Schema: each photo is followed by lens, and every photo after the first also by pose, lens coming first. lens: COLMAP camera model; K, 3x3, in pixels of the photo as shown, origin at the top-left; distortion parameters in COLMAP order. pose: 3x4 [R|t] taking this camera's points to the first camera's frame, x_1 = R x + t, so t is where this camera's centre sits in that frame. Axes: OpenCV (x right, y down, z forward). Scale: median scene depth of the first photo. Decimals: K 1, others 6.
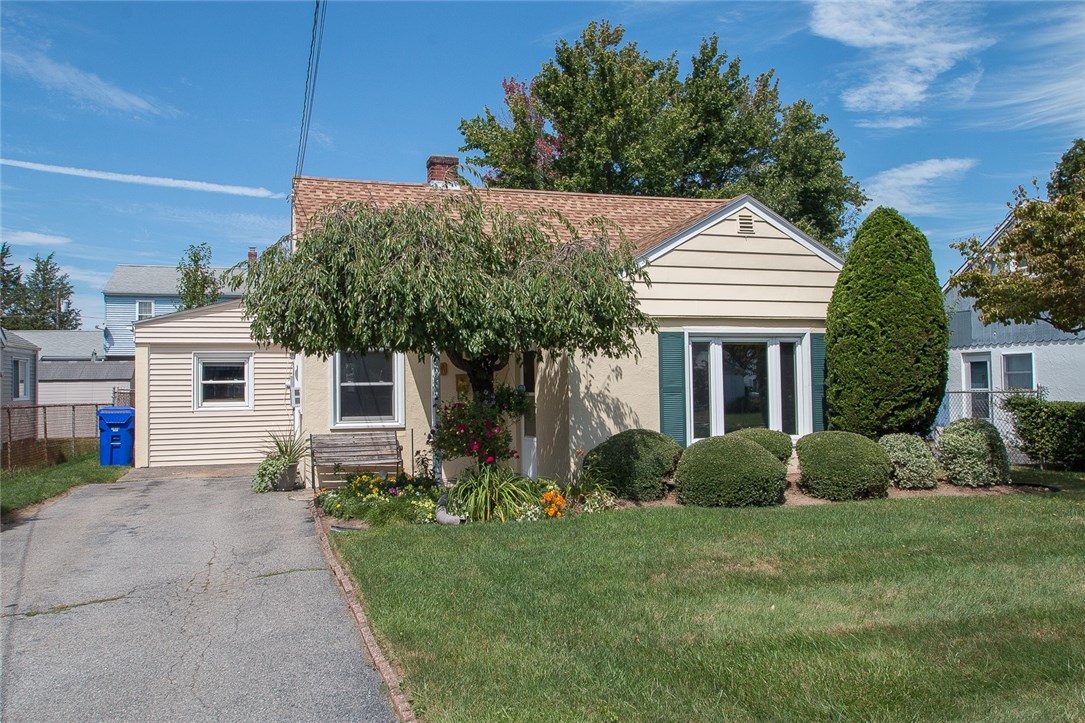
lens RADIAL K [[835.8, 0, 542.4], [0, 835.8, 363.7], [0, 0, 1]] dist [-0.063279, 0.011503]
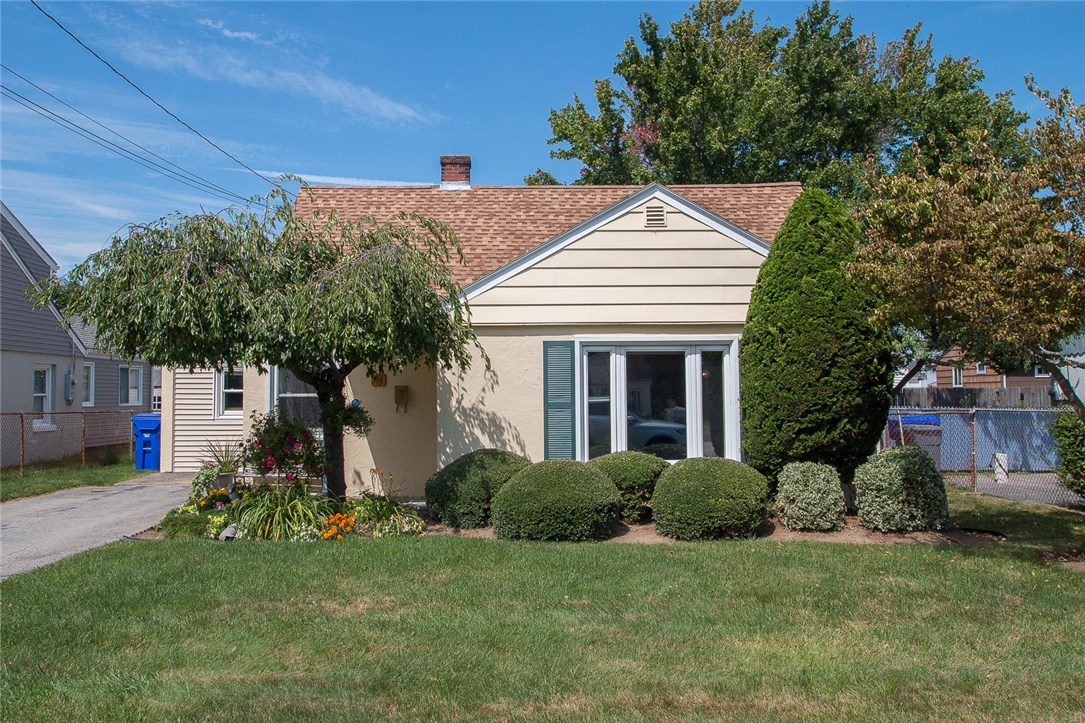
lens RADIAL K [[900.9, 0, 543.3], [0, 900.9, 355.4], [0, 0, 1]] dist [-0.050469, 0.013563]
pose [[0.963007, -0.003376, -0.269457, 0.388211], [-0.000404, 0.999902, -0.013972, -0.008575], [0.269478, 0.013564, 0.962911, 0.060236]]
